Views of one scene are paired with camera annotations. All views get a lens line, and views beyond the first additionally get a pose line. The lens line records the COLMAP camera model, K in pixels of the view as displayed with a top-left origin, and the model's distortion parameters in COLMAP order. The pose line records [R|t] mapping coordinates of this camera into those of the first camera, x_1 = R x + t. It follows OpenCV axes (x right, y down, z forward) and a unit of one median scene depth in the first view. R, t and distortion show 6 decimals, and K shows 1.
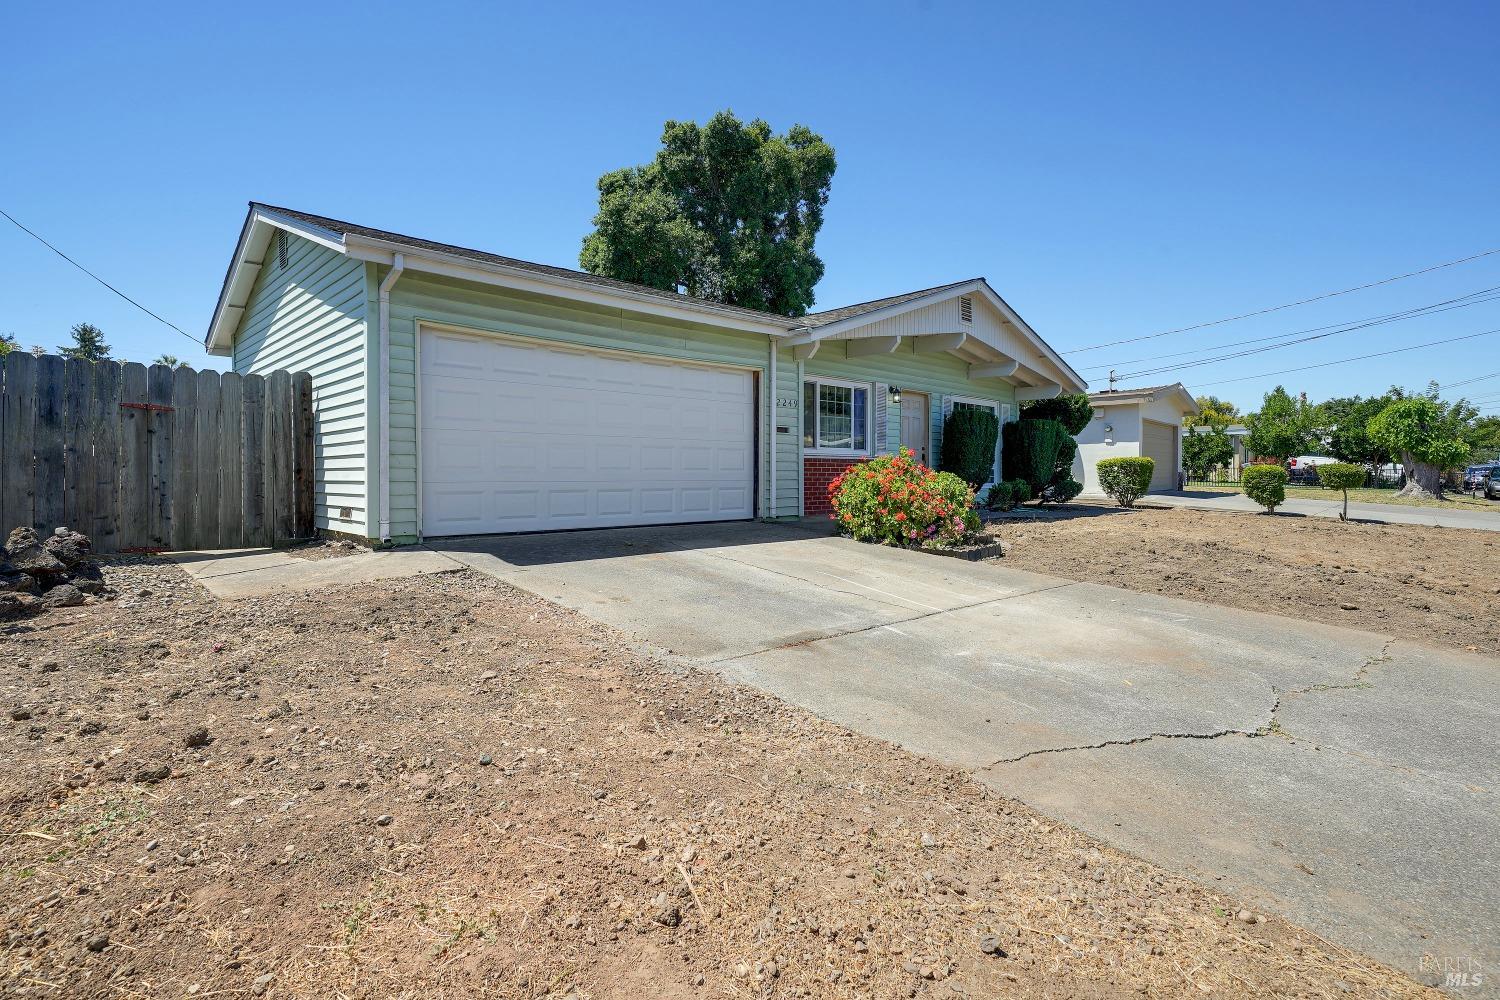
lens RADIAL K [[740.8, 0, 747.0], [0, 740.8, 499.8], [0, 0, 1]] dist [-0.031055, 0.000005]
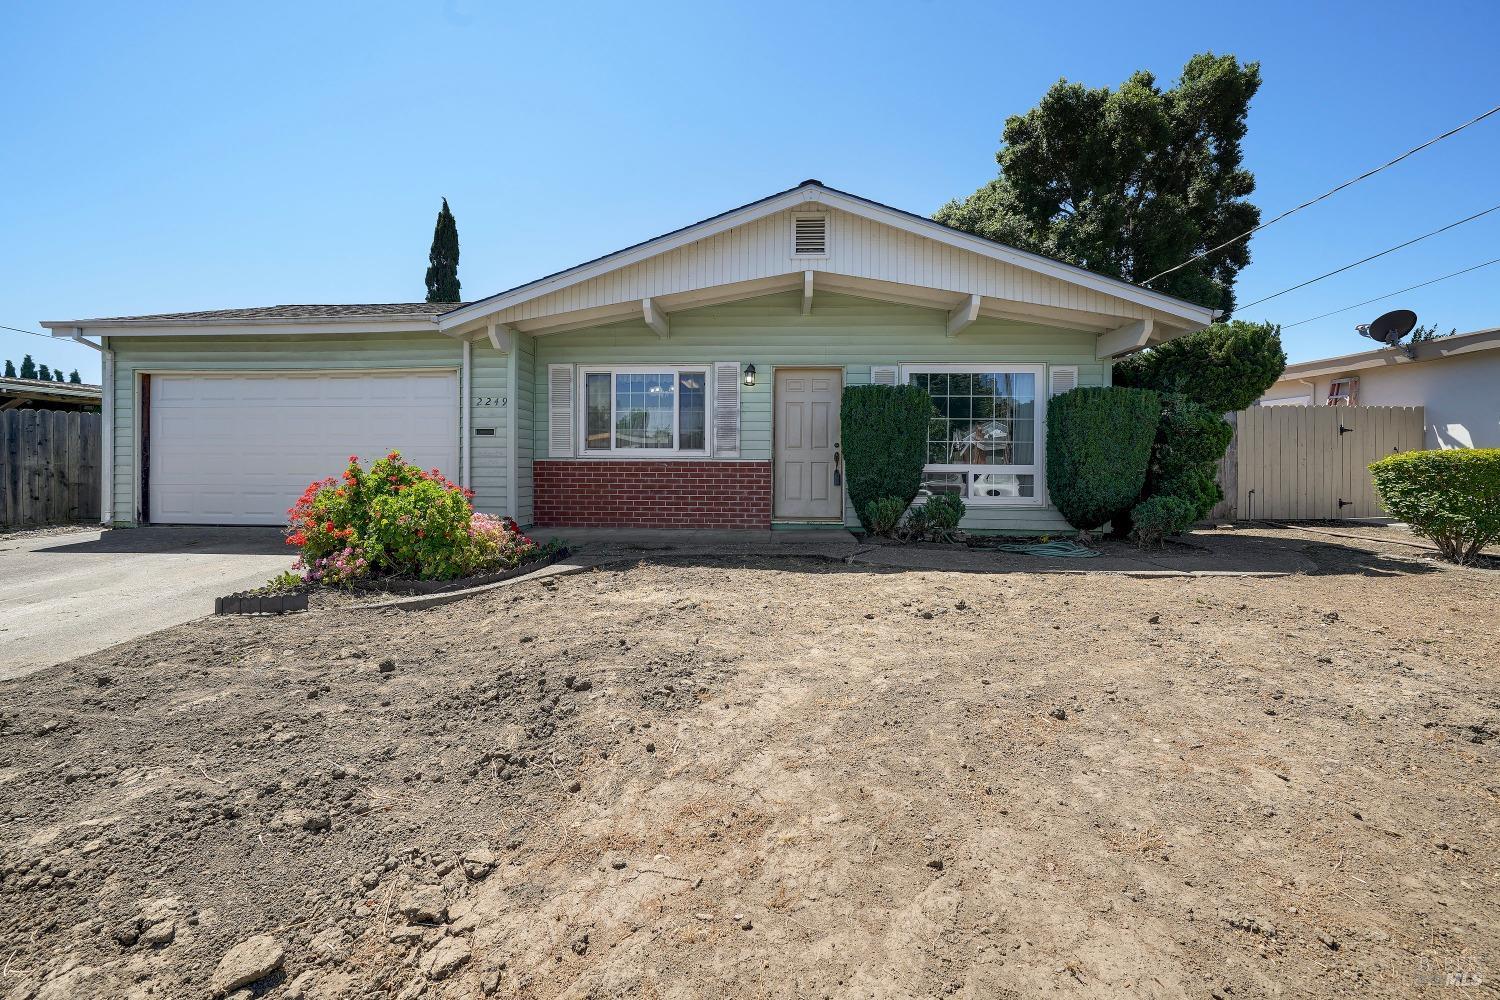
lens RADIAL K [[594.4, 0, 748.1], [0, 594.4, 464.8], [0, 0, 1]] dist [-0.009749, -0.000020]
pose [[0.676066, -0.004939, -0.736825, 0.351366], [-0.030012, 0.998963, -0.034234, -0.016848], [0.736230, 0.045258, 0.675217, 0.327270]]
